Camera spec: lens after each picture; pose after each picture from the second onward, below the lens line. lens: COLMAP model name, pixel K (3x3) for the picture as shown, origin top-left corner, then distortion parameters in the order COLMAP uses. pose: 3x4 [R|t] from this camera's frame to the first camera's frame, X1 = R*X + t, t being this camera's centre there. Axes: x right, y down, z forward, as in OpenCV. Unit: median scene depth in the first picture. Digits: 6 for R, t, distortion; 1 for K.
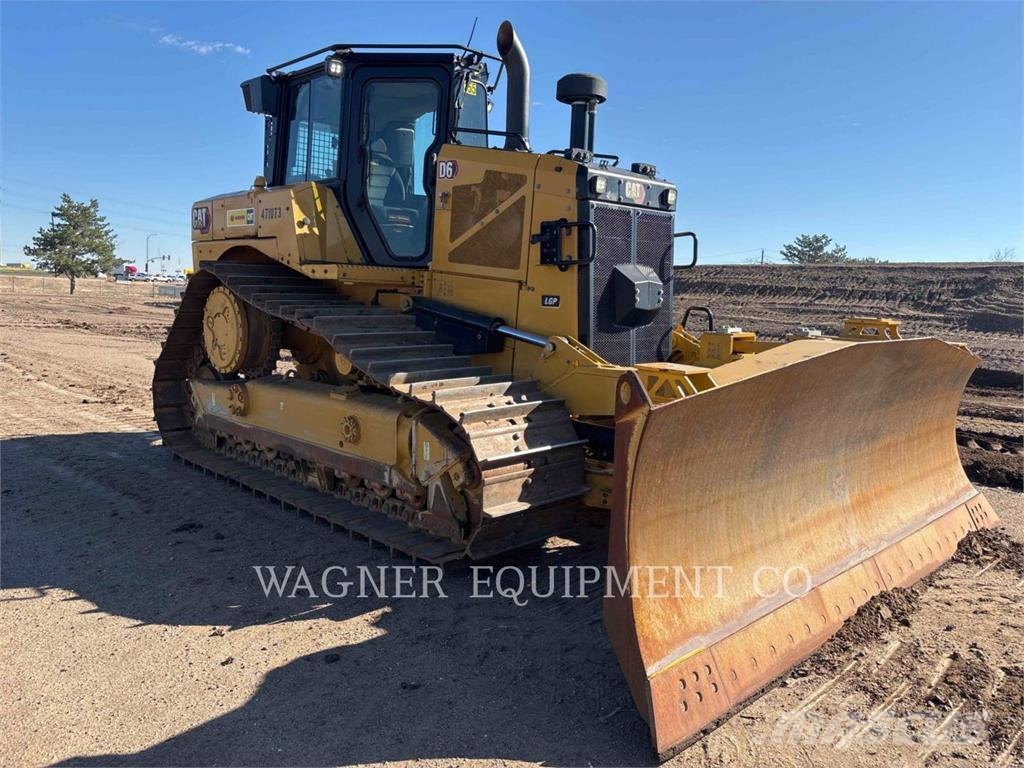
lens RADIAL K [[781.8, 0, 508.5], [0, 781.8, 392.6], [0, 0, 1]] dist [0.072144, -0.106307]
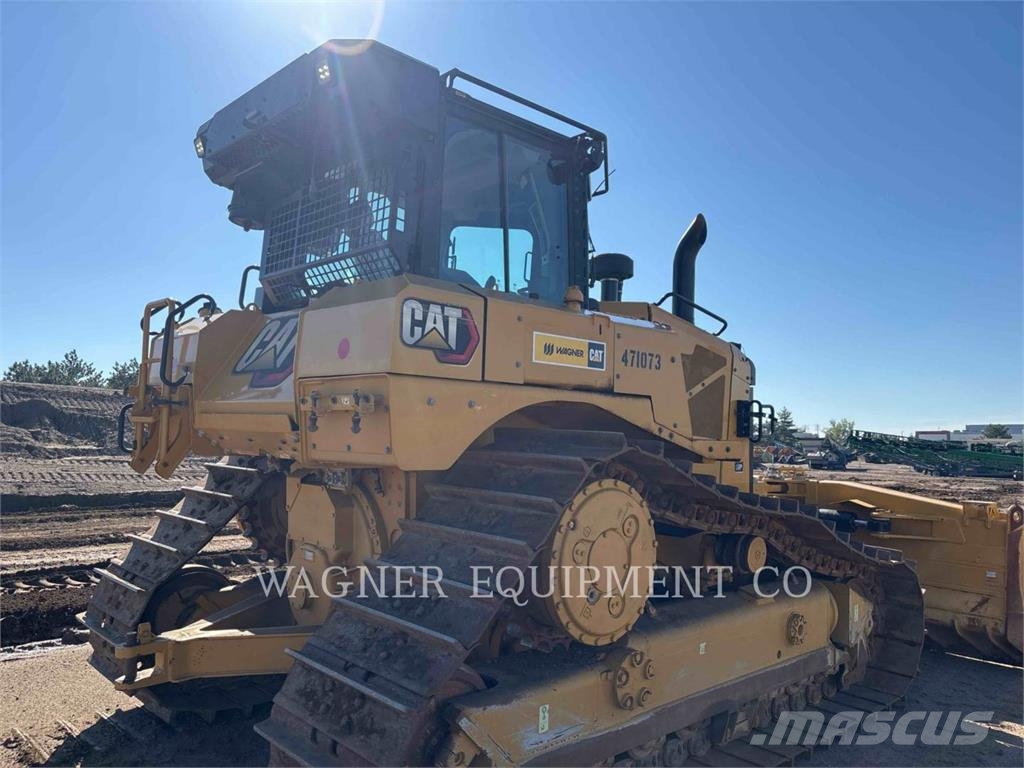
lens RADIAL K [[781.8, 0, 508.5], [0, 781.8, 392.6], [0, 0, 1]] dist [0.072144, -0.106307]
pose [[0.013994, 0.022903, 0.999640, -0.933699], [0.098350, 0.994858, -0.024171, -0.193685], [-0.995053, 0.098653, 0.011669, 1.092274]]
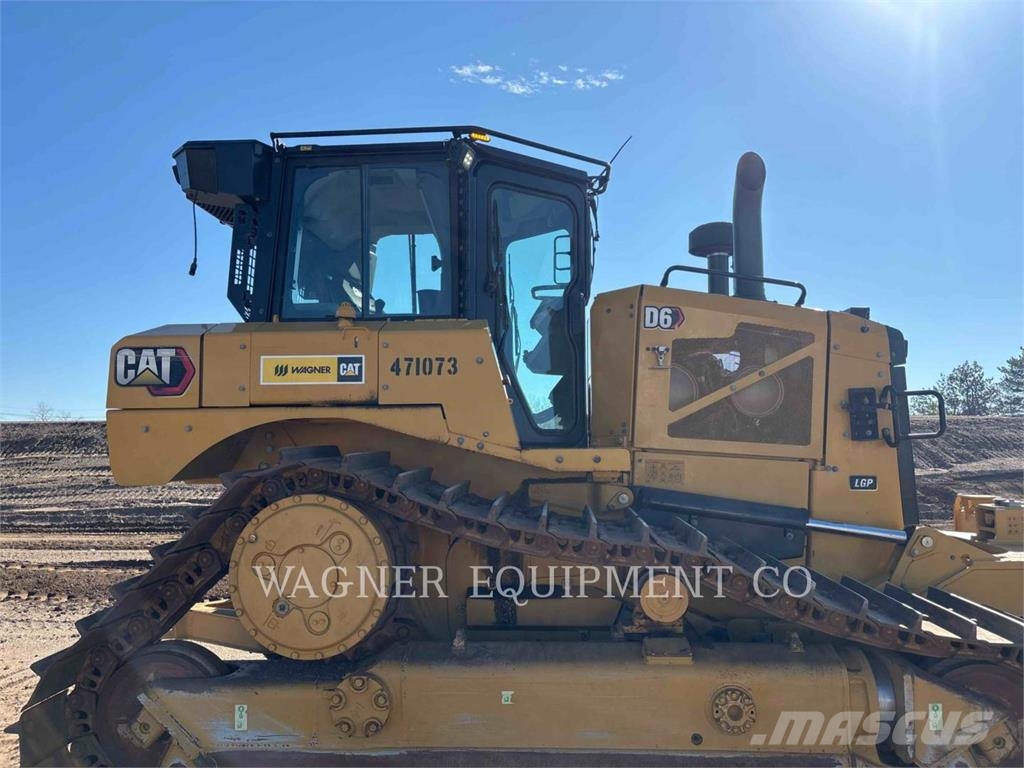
lens RADIAL K [[781.8, 0, 508.5], [0, 781.8, 392.6], [0, 0, 1]] dist [0.072144, -0.106307]
pose [[0.738588, 0.007077, 0.674120, -0.648038], [0.118839, 0.982920, -0.140522, -0.114935], [-0.663600, 0.183899, 0.725131, 0.524787]]
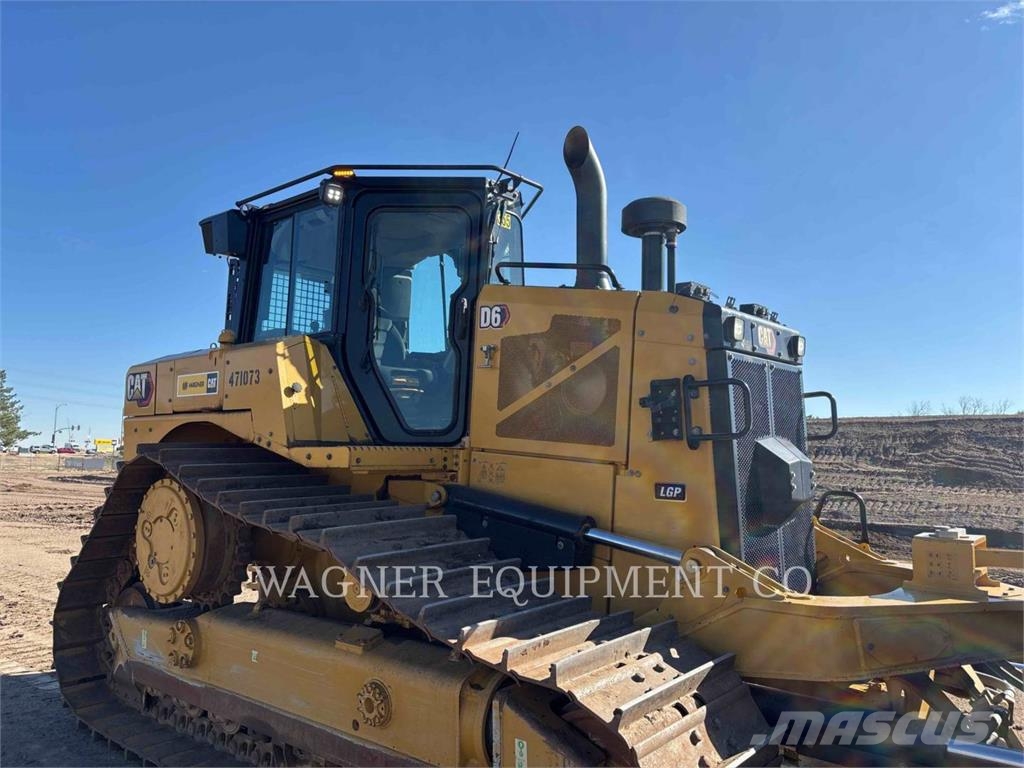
lens RADIAL K [[781.8, 0, 508.5], [0, 781.8, 392.6], [0, 0, 1]] dist [0.072144, -0.106307]
pose [[0.995034, -0.018836, 0.097734, -0.128162], [0.038100, 0.979222, -0.199178, -0.058563], [-0.091952, 0.201912, 0.975078, 0.266316]]
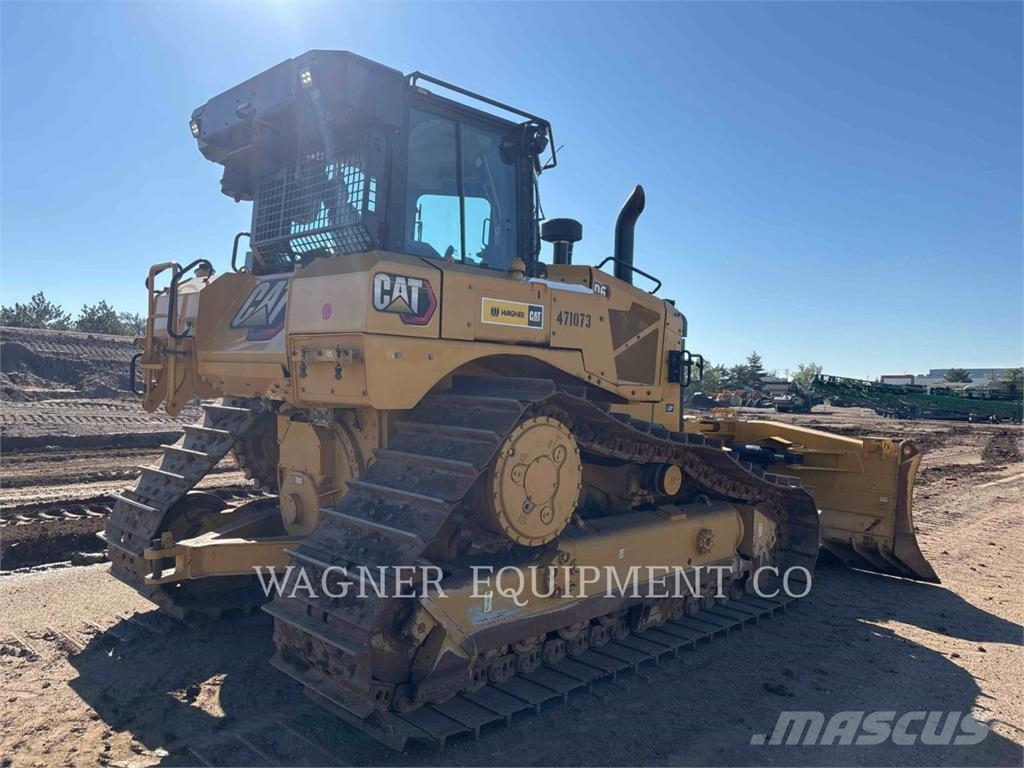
lens RADIAL K [[777.4, 0, 507.9], [0, 777.4, 392.1], [0, 0, 1]] dist [0.124215, -0.220389]
pose [[-0.016872, -0.047753, 0.998717, -1.062536], [0.096100, 0.994157, 0.049158, -0.197410], [-0.995229, 0.096806, -0.012185, 1.070746]]
